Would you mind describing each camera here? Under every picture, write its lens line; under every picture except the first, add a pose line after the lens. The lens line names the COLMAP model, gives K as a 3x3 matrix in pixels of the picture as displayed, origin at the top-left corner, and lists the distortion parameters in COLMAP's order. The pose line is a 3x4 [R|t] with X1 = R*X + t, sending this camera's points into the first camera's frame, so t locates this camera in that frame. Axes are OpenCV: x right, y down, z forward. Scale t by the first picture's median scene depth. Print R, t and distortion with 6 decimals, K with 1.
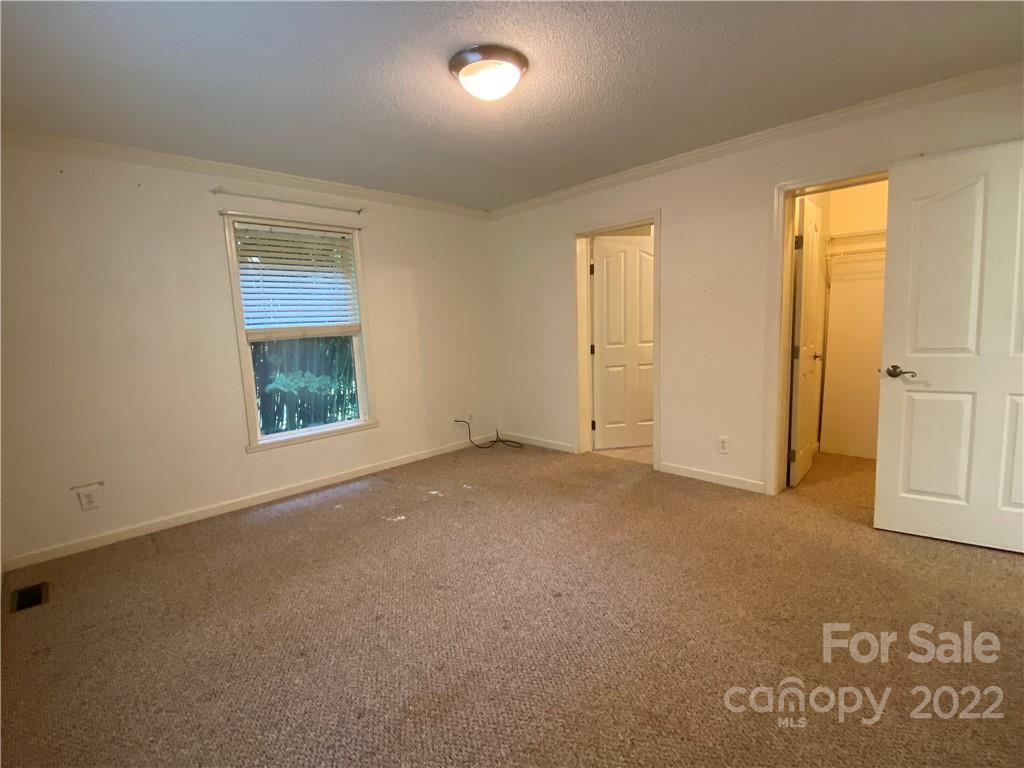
lens RADIAL K [[485.5, 0, 512.0], [0, 485.5, 384.0], [0, 0, 1]] dist [0.000997, -0.000171]
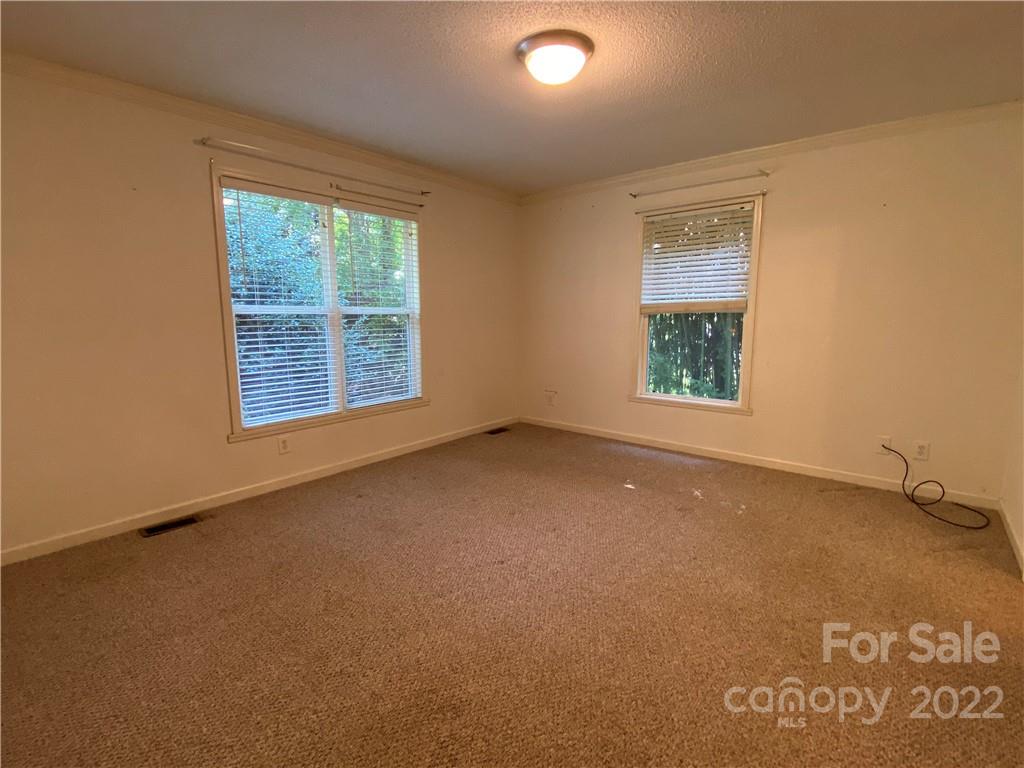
lens RADIAL K [[485.5, 0, 512.0], [0, 485.5, 384.0], [0, 0, 1]] dist [0.000997, -0.000171]
pose [[0.079476, 0.188110, -0.978927, 0.666142], [-0.126889, 0.975954, 0.177237, -0.086643], [0.988728, 0.110129, 0.101434, 0.548179]]
